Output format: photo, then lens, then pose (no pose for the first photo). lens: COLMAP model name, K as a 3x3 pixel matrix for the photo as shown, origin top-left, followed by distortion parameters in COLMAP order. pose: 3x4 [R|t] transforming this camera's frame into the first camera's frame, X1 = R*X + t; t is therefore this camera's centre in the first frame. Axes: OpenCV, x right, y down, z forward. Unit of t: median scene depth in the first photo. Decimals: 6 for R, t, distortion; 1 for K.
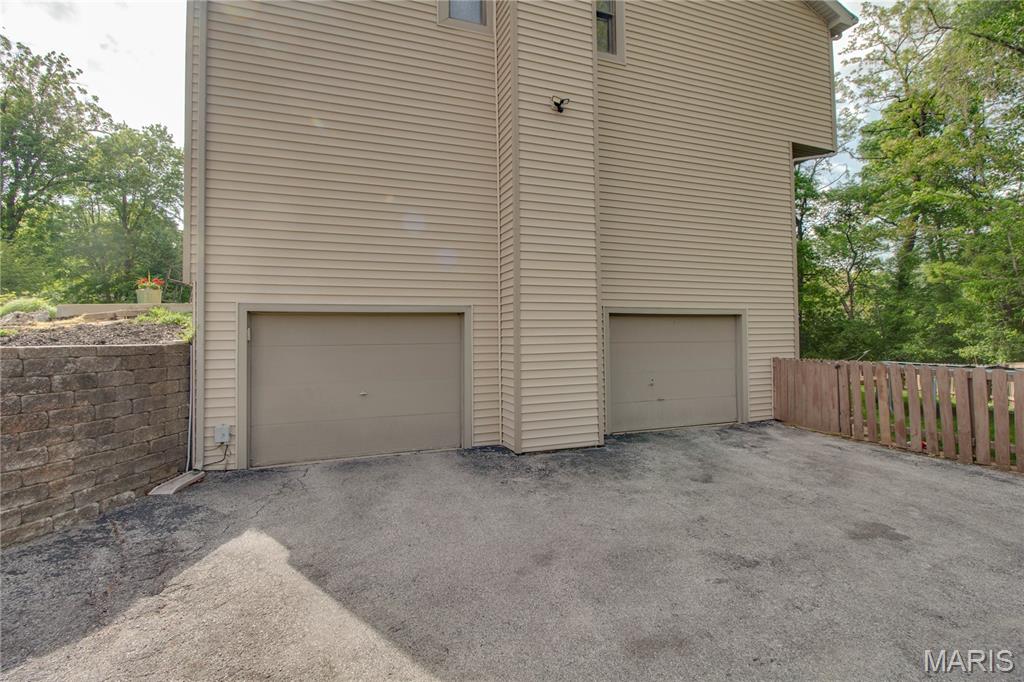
lens RADIAL K [[491.6, 0, 527.2], [0, 491.6, 325.7], [0, 0, 1]] dist [0.000012, -0.012534]
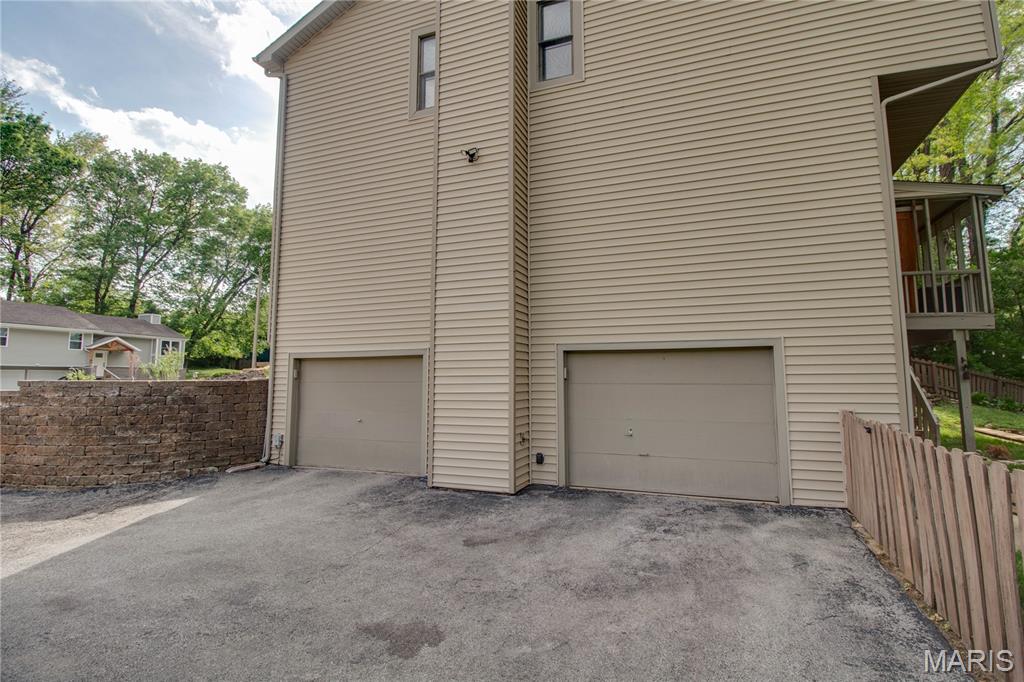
lens RADIAL K [[491.6, 0, 527.2], [0, 491.6, 325.7], [0, 0, 1]] dist [0.000012, -0.012534]
pose [[0.743691, -0.061463, -0.665692, 1.184090], [0.013317, 0.996929, -0.077169, -0.004283], [0.668391, 0.048525, 0.742226, 0.448775]]
